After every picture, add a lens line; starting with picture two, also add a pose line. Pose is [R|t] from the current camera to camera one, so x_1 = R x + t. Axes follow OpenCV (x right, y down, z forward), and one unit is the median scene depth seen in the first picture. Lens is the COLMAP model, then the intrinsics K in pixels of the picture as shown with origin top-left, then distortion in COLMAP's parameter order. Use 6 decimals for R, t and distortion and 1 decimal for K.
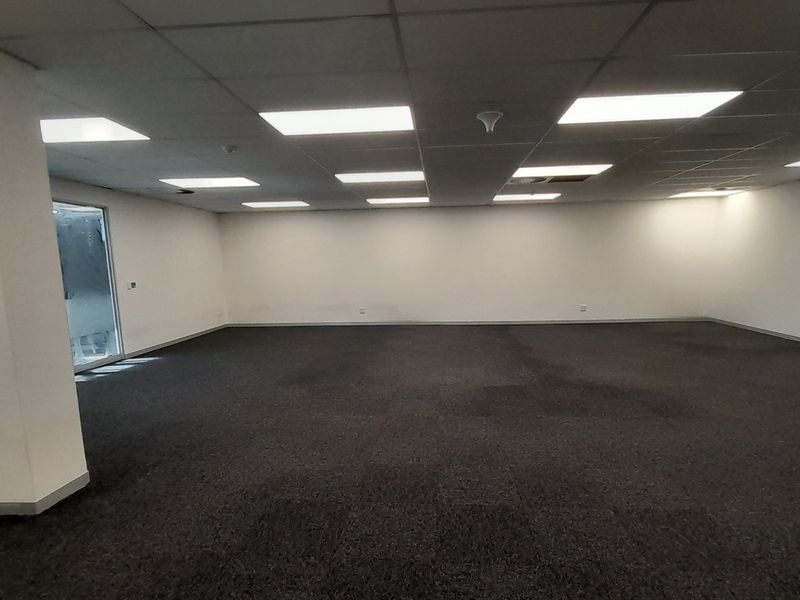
lens RADIAL K [[434.0, 0, 408.3], [0, 434.0, 319.2], [0, 0, 1]] dist [0.015770, -0.014691]
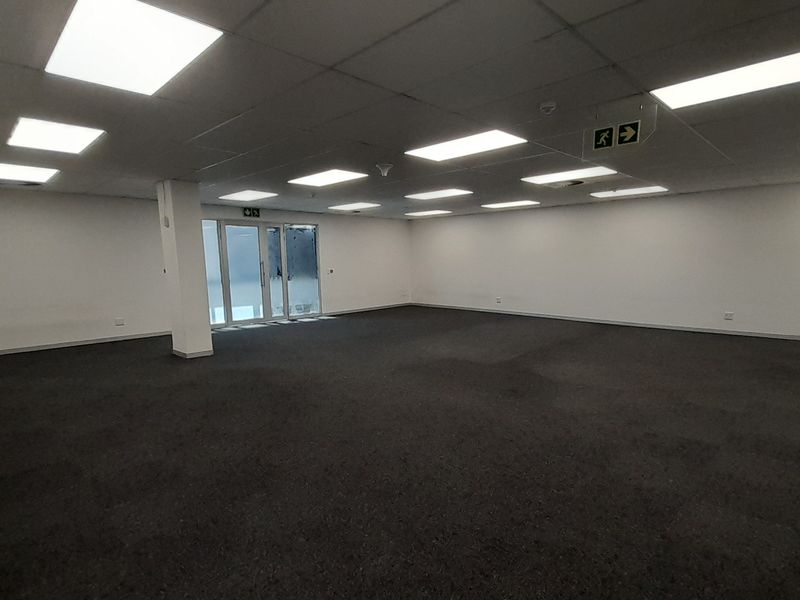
lens RADIAL K [[434.0, 0, 408.3], [0, 434.0, 319.2], [0, 0, 1]] dist [0.015770, -0.014691]
pose [[0.761788, 0.100465, -0.639988, 0.677311], [-0.088041, 0.994792, 0.051365, -0.011244], [0.641815, 0.017216, 0.766666, -0.053776]]
